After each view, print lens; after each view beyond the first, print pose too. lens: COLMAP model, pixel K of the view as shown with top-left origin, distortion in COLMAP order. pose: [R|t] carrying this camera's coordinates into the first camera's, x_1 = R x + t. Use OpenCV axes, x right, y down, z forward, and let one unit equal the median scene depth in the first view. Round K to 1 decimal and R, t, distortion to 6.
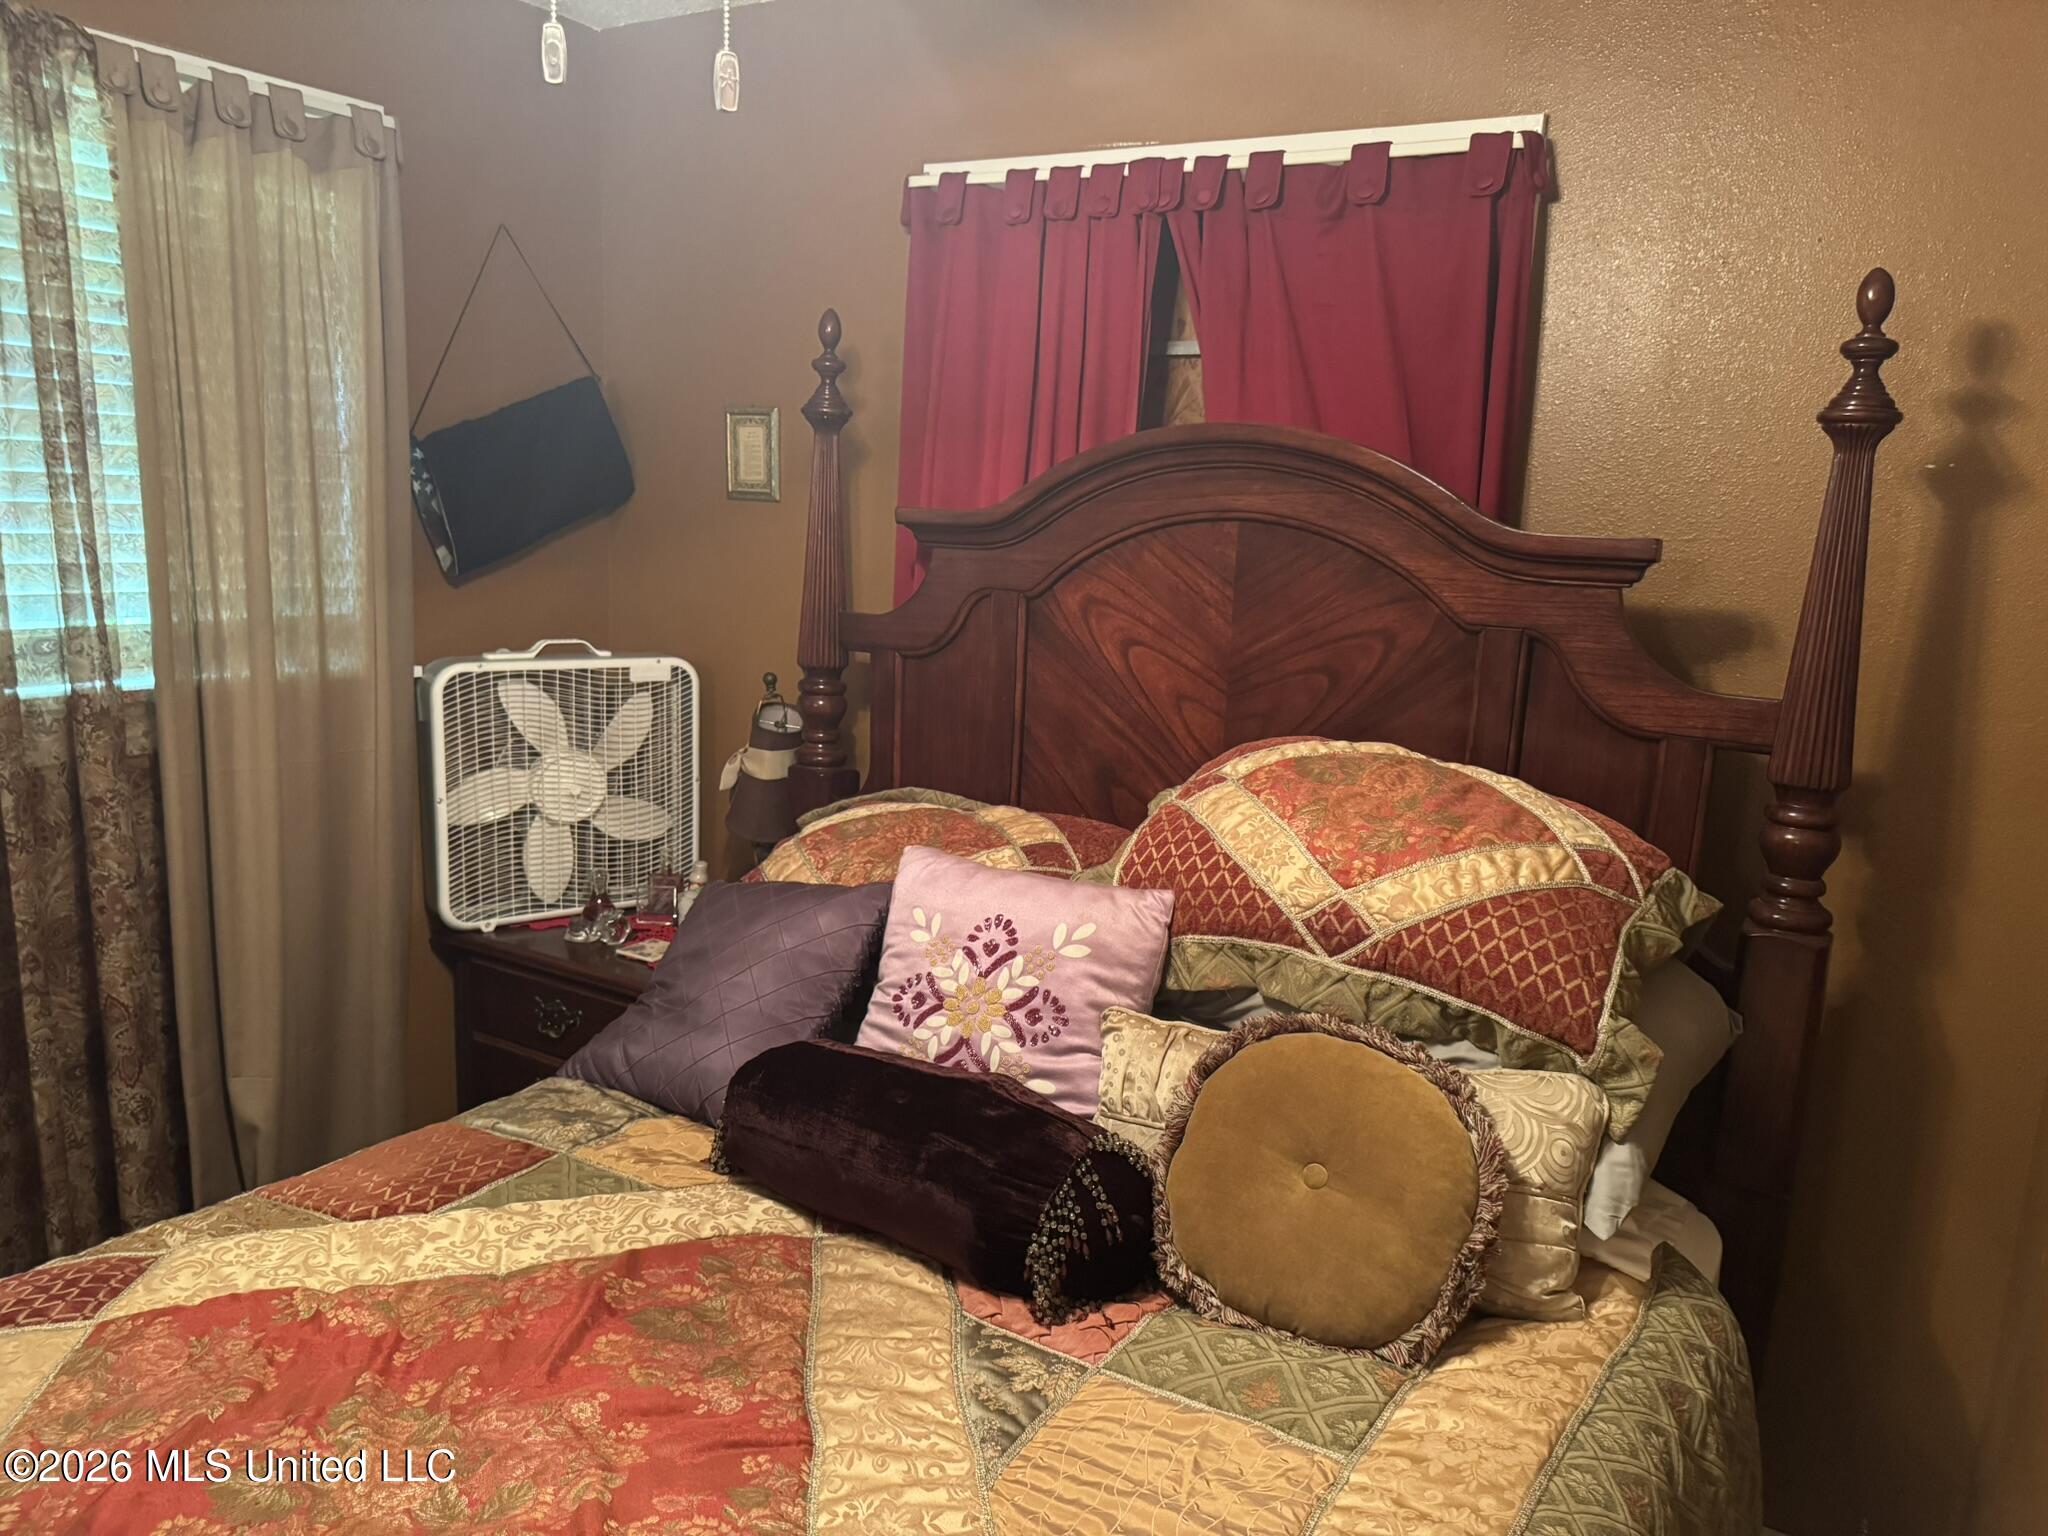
lens RADIAL K [[1408.5, 0, 1024.0], [0, 1408.5, 768.0], [0, 0, 1]] dist [0.010184, -0.021680]
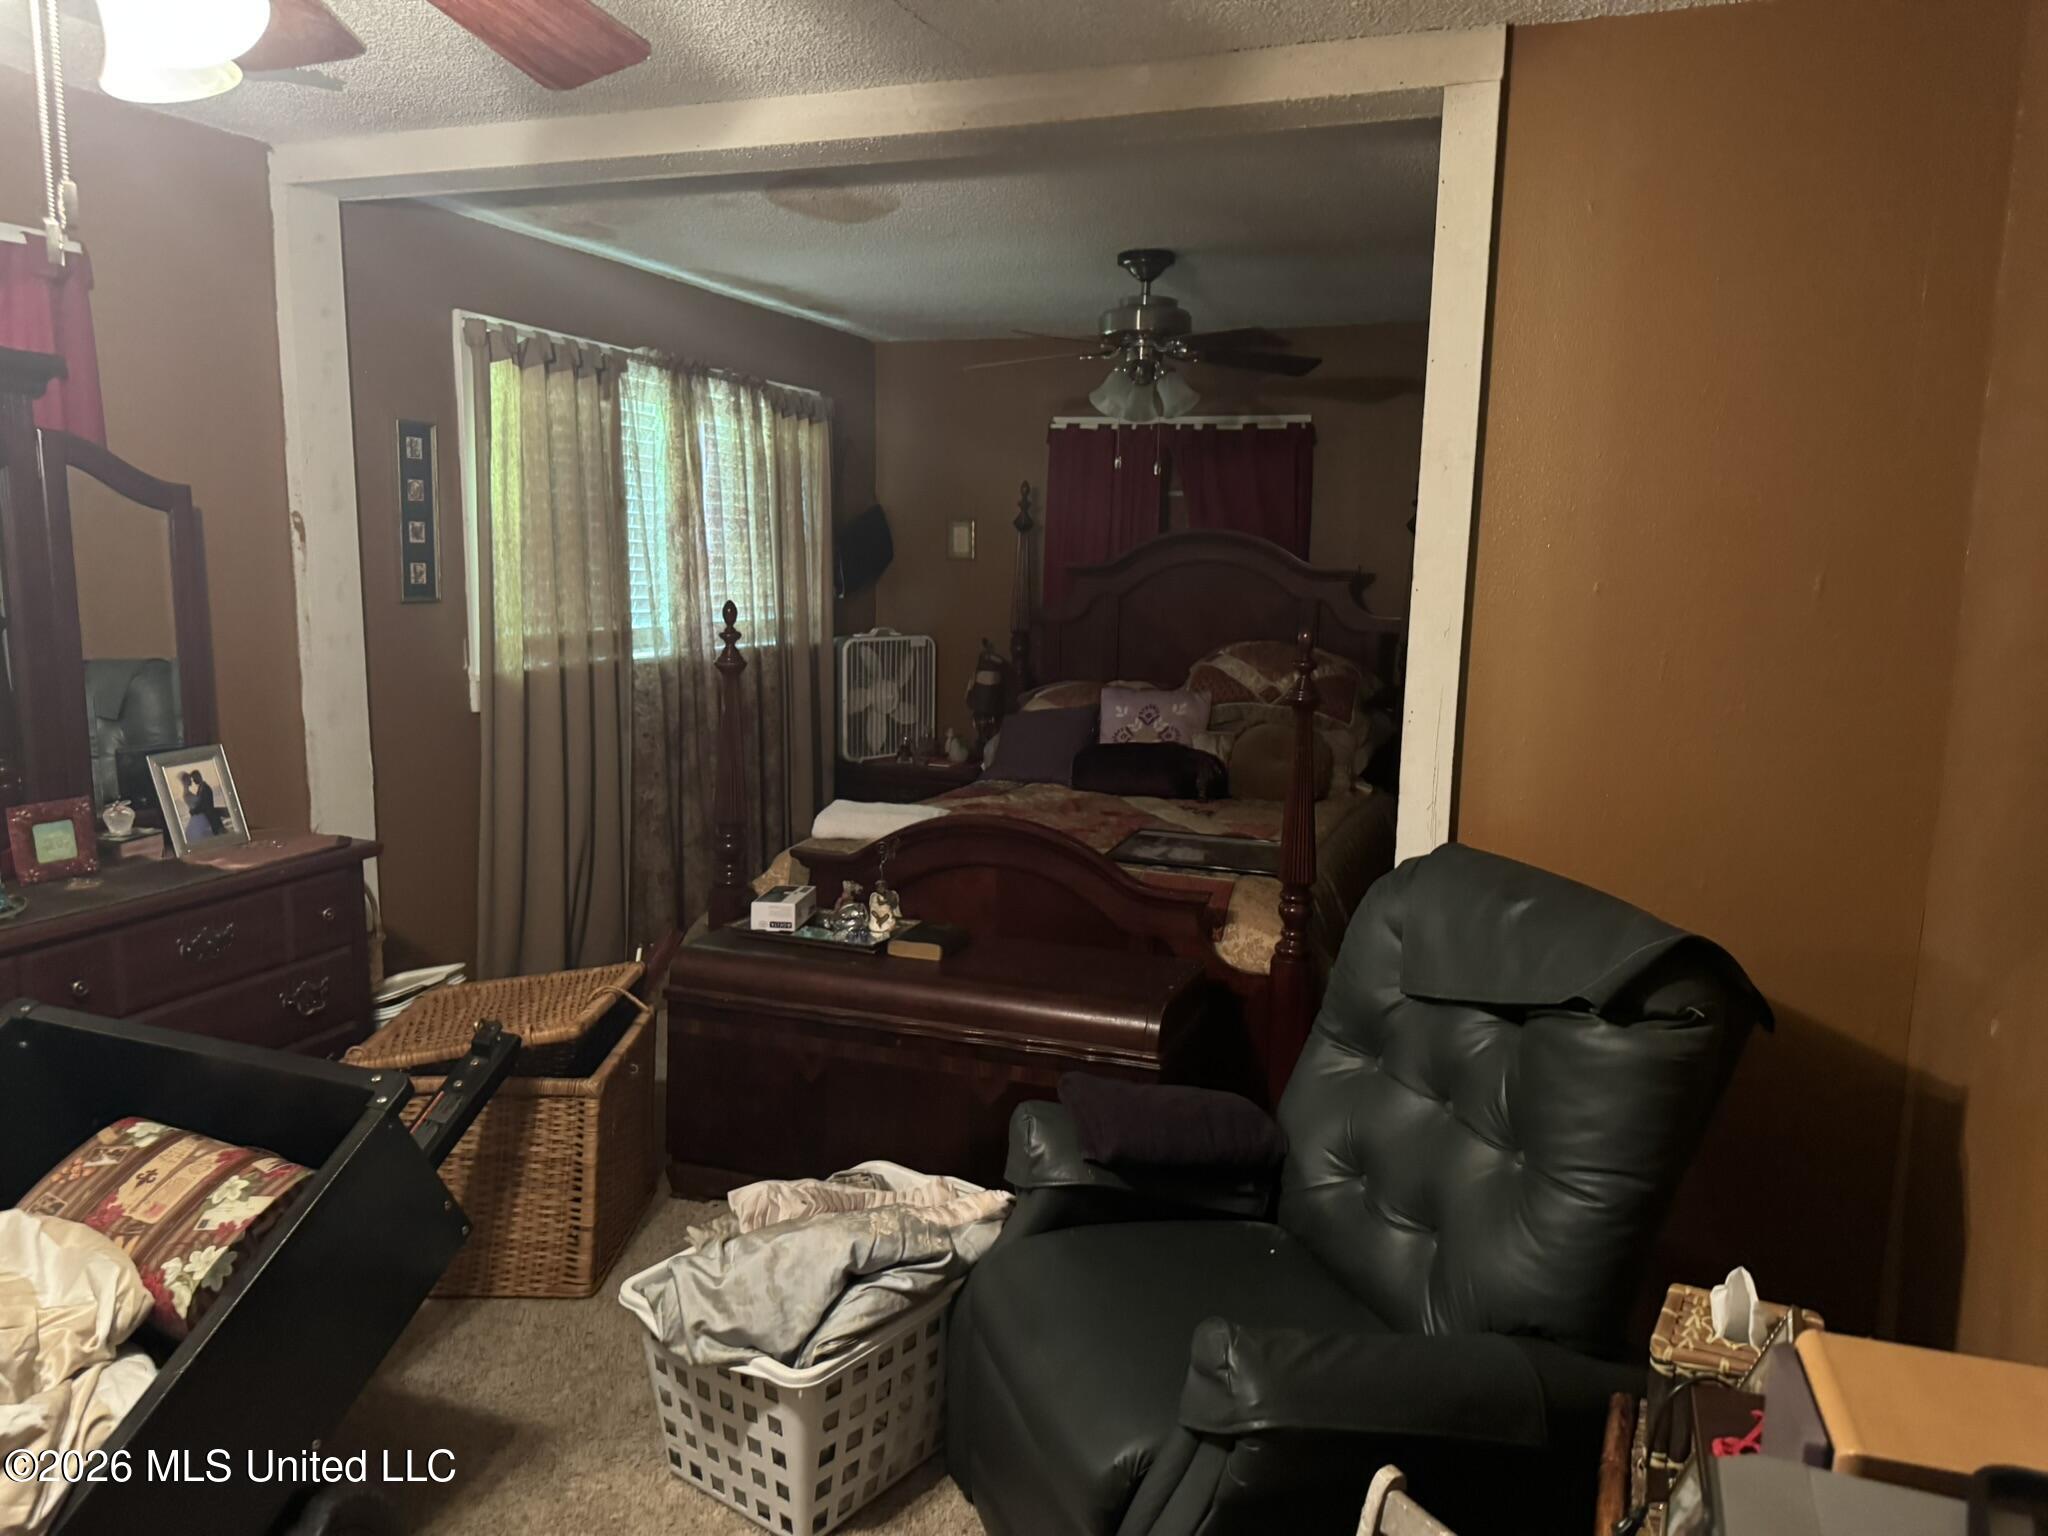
lens RADIAL K [[1408.5, 0, 1024.0], [0, 1408.5, 768.0], [0, 0, 1]] dist [0.010184, -0.021680]
pose [[0.981529, -0.049645, 0.184759, -0.703295], [0.055738, 0.998055, -0.027932, 0.262090], [-0.183013, 0.037714, 0.982387, -1.533564]]
